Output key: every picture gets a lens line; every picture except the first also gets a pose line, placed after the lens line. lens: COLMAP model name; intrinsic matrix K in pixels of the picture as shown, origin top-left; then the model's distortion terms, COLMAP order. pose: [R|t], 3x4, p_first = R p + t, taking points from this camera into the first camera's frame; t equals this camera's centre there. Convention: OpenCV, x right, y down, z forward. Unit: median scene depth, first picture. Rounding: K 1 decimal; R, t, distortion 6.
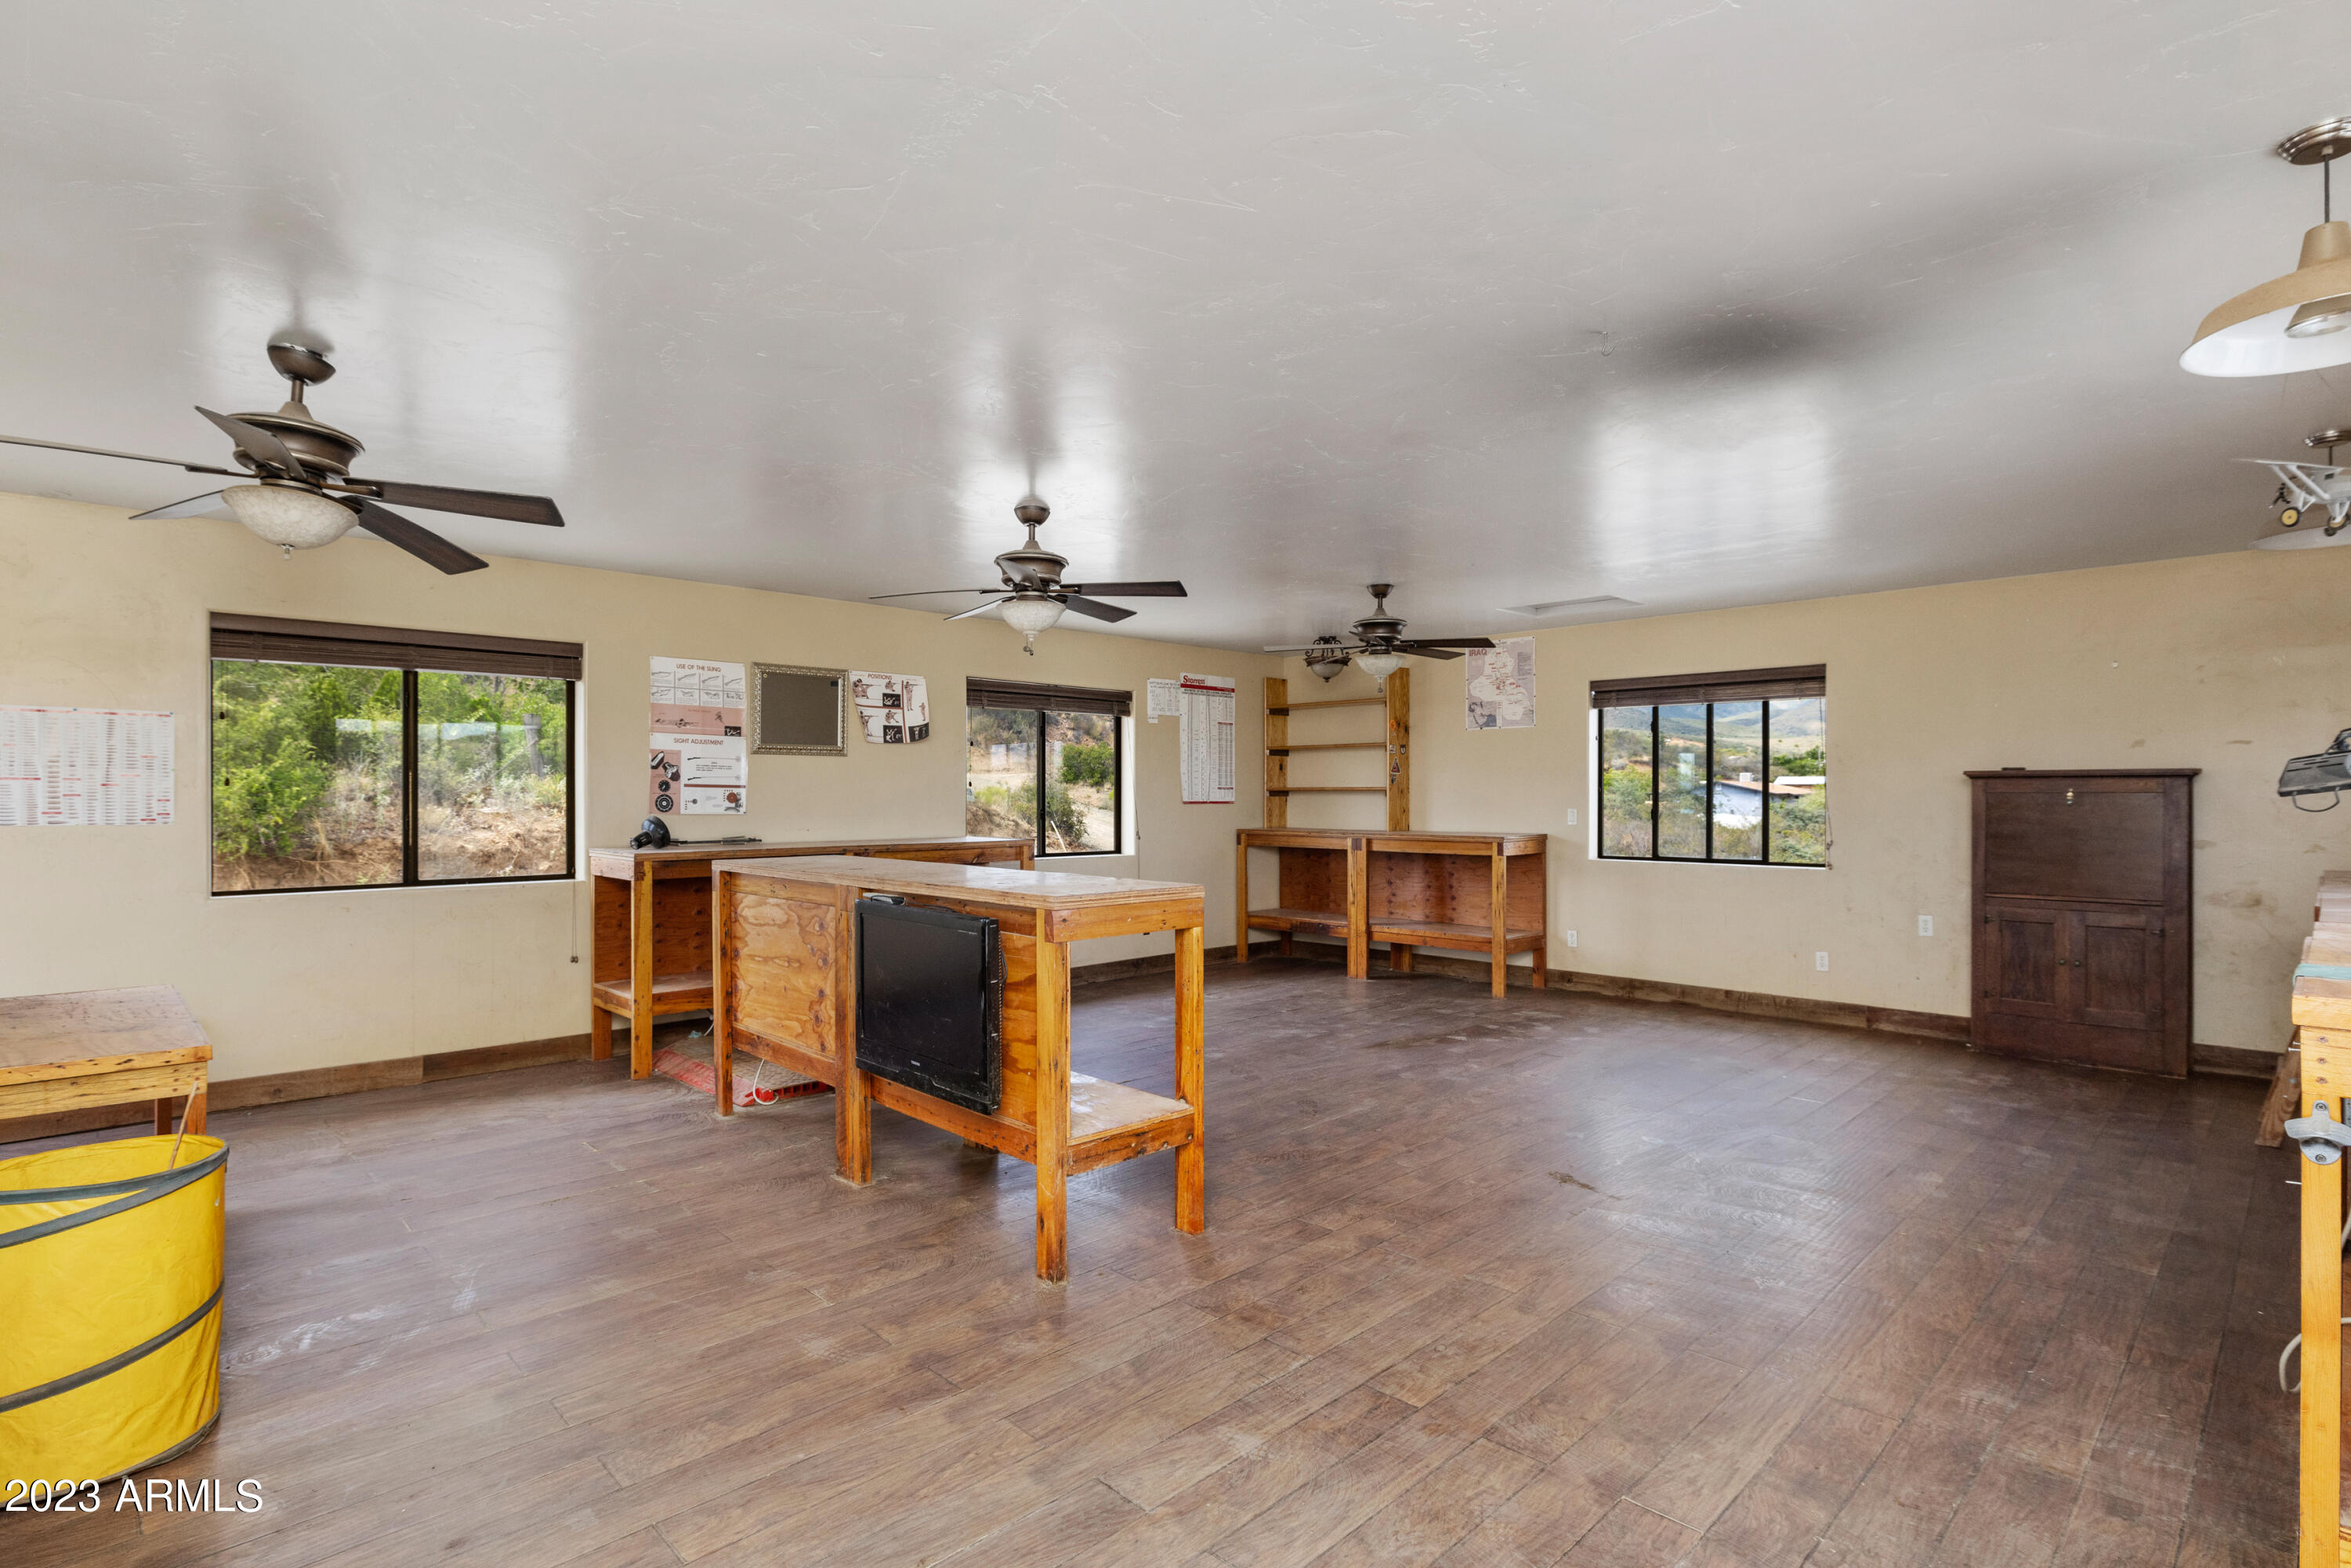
lens RADIAL K [[1151.9, 0, 1172.0], [0, 1151.9, 779.2], [0, 0, 1]] dist [-0.006352, -0.000041]
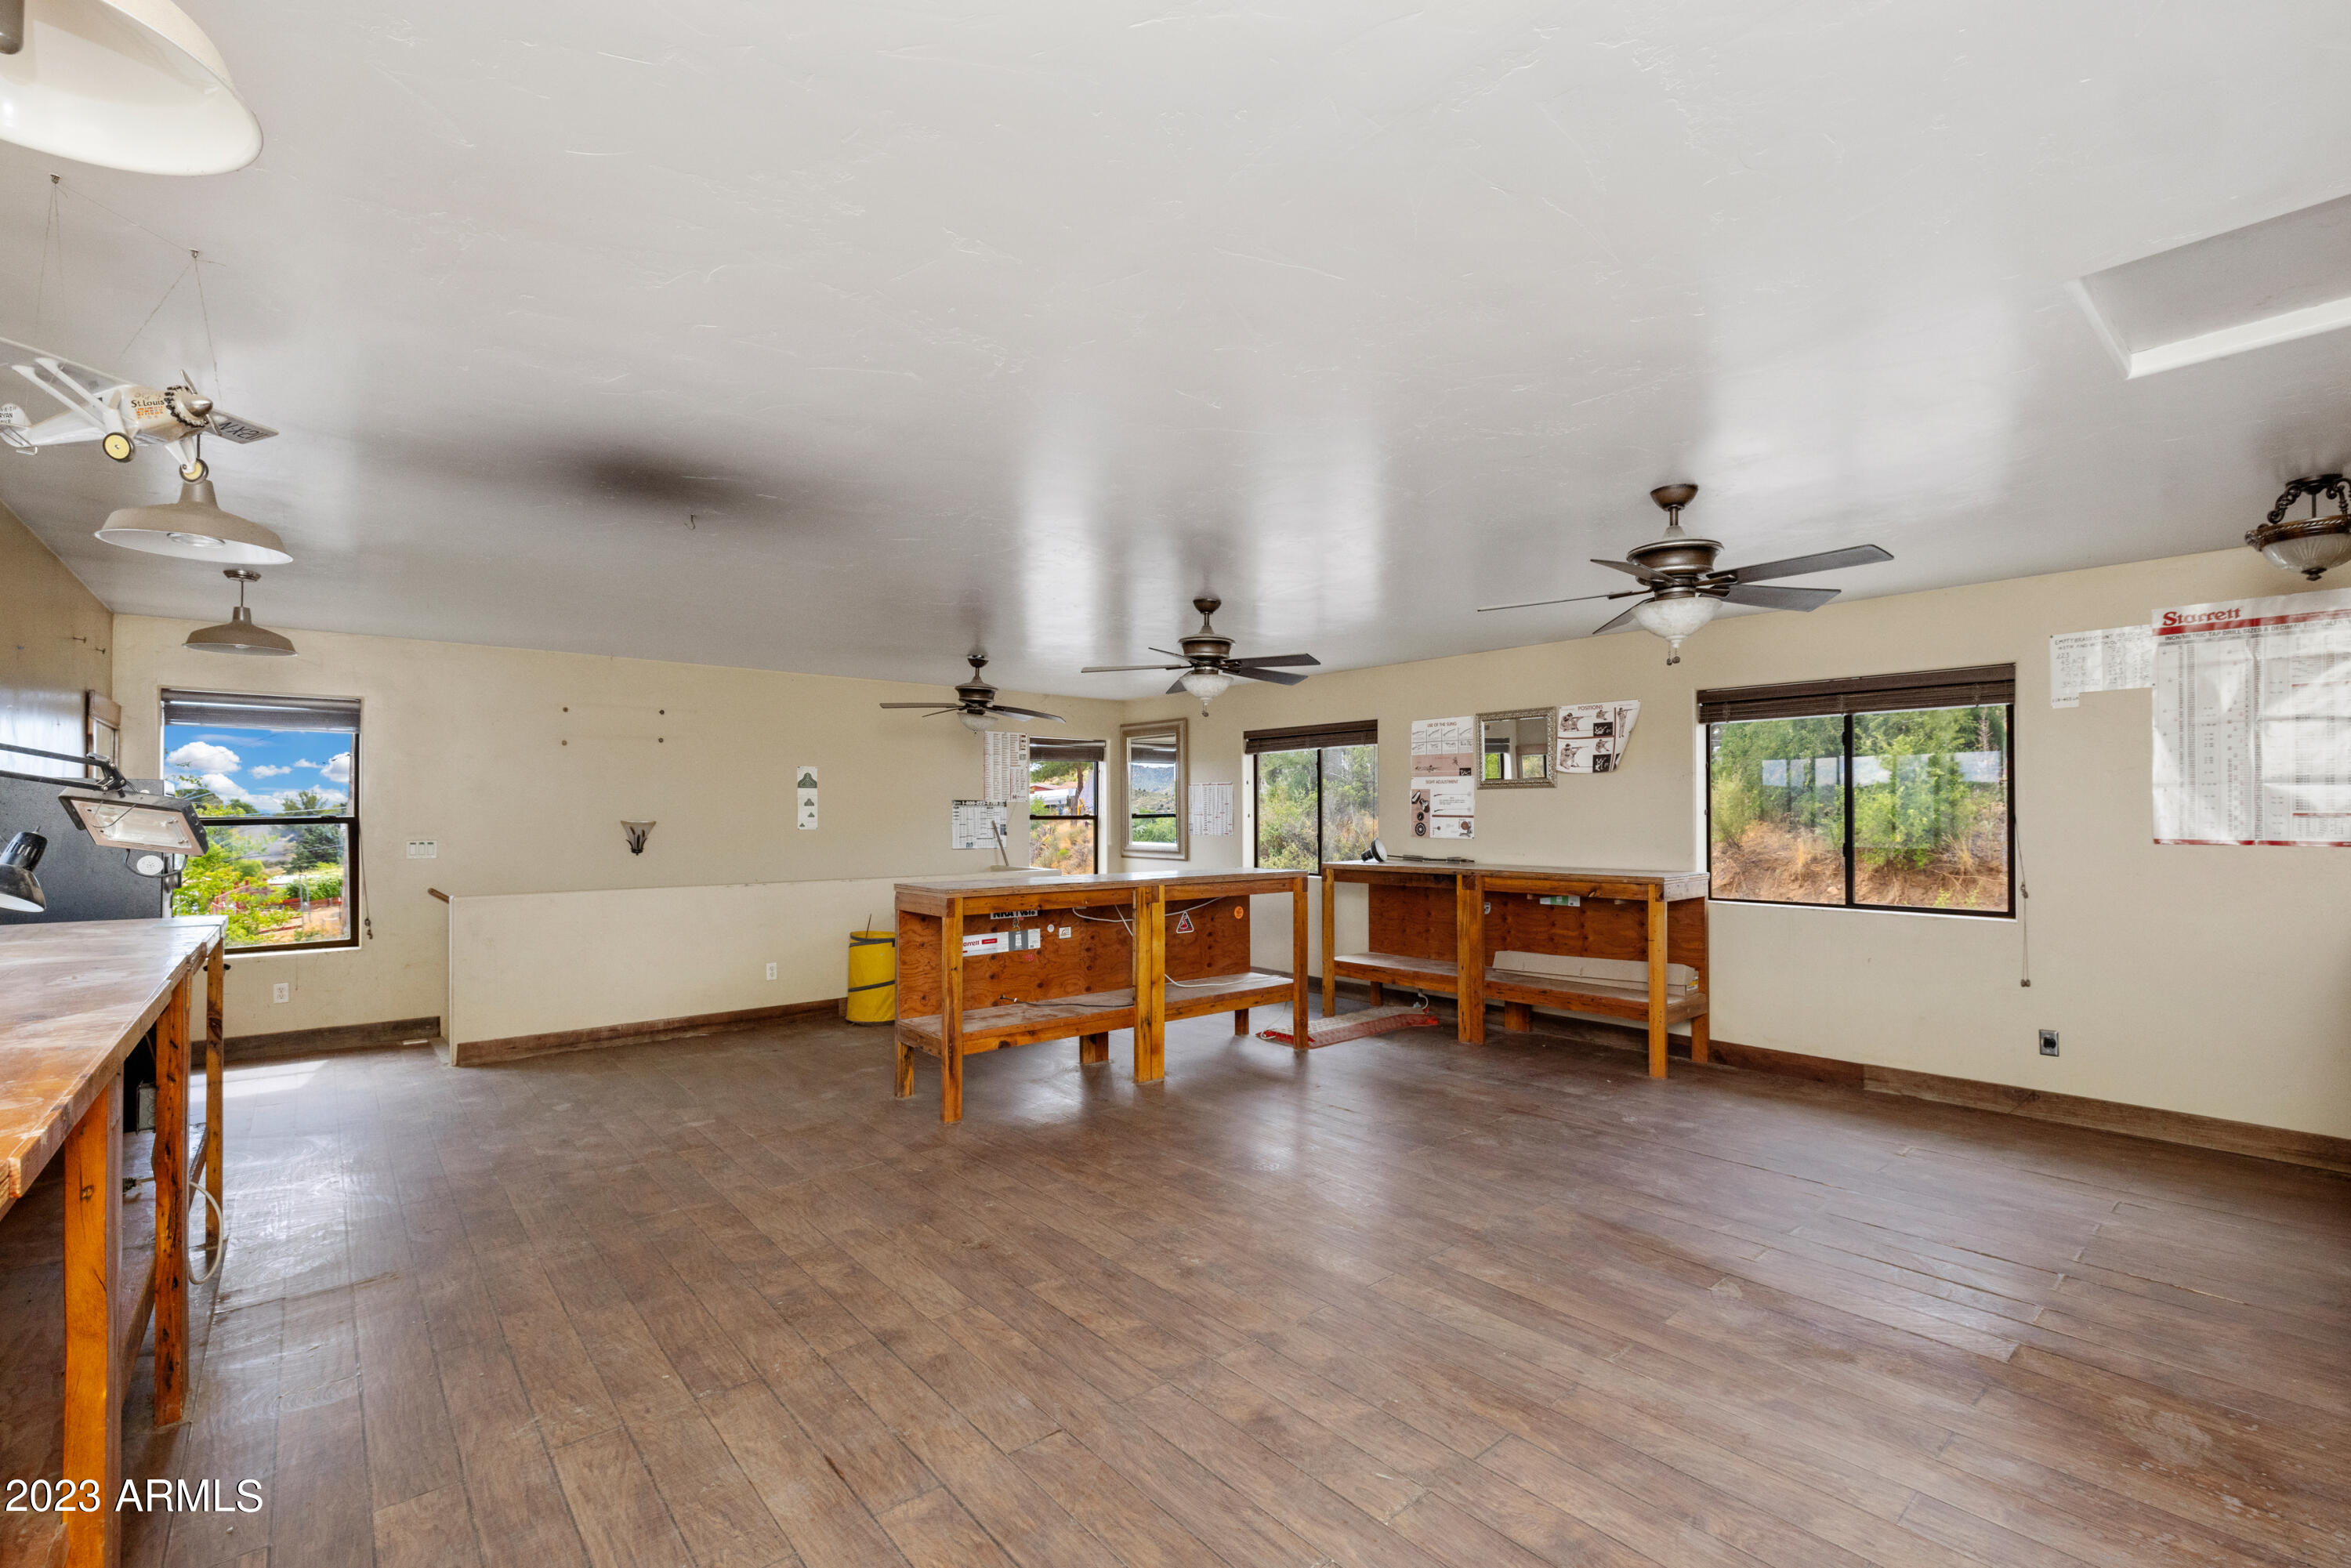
lens RADIAL K [[1014.5, 0, 1175.1], [0, 1014.5, 809.3], [0, 0, 1]] dist [-0.003351, 0.000742]
pose [[-0.067583, -0.005322, -0.997699, 0.733352], [0.013614, 0.999888, -0.006256, 0.000967], [0.997621, -0.014005, -0.067503, 0.777647]]
